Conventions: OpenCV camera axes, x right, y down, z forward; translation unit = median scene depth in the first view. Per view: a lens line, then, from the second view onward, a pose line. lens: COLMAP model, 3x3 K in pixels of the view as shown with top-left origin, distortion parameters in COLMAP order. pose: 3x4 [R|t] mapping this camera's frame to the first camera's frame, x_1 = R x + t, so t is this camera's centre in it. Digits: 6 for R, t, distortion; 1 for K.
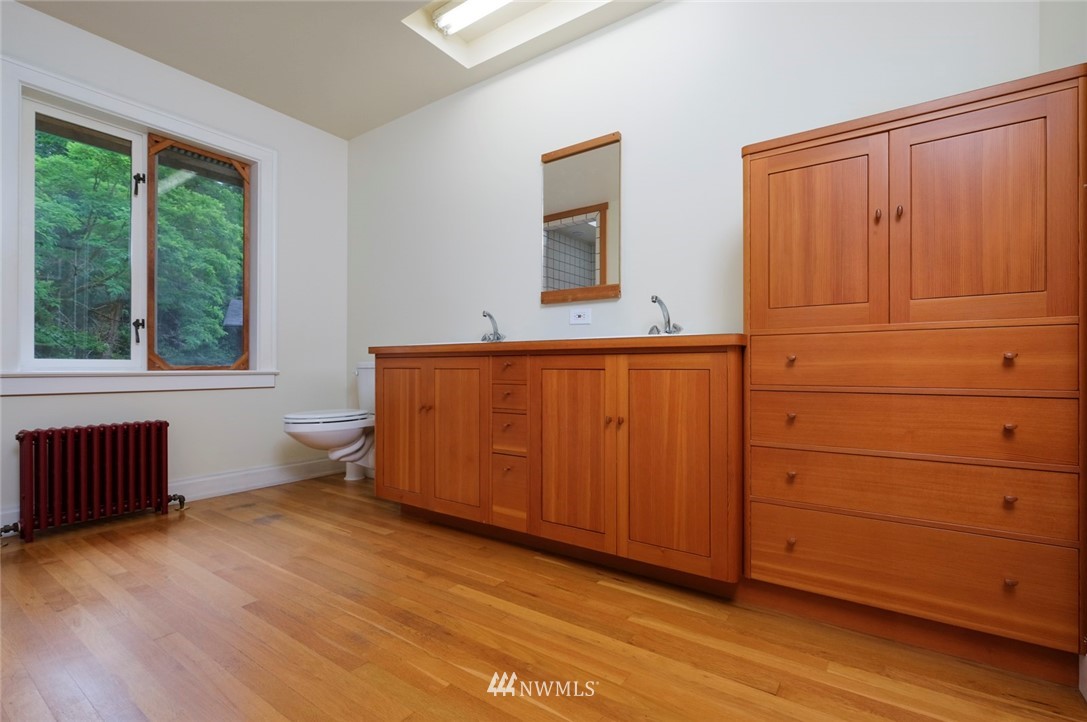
lens RADIAL K [[483.7, 0, 543.5], [0, 483.7, 361.0], [0, 0, 1]] dist [0.000598, -0.000318]
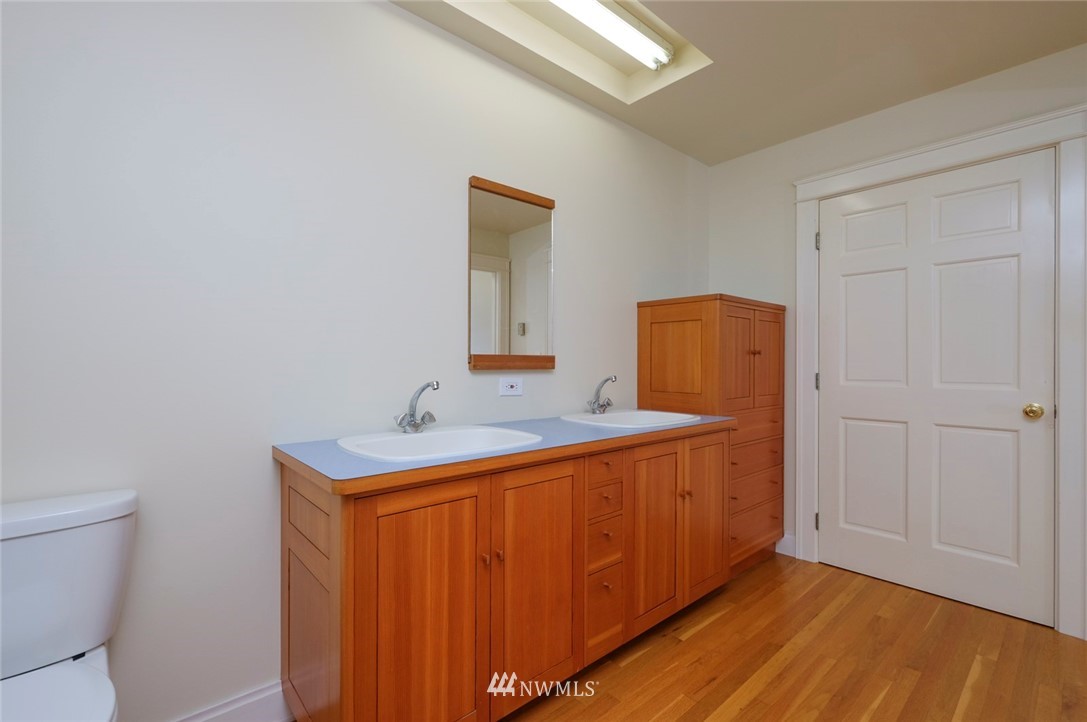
lens RADIAL K [[483.7, 0, 543.5], [0, 483.7, 361.0], [0, 0, 1]] dist [0.000598, -0.000318]
pose [[0.236932, 0.000983, 0.971526, -0.898441], [-0.009522, 0.999954, 0.001311, -0.167307], [-0.971480, -0.009561, 0.236930, 0.879407]]
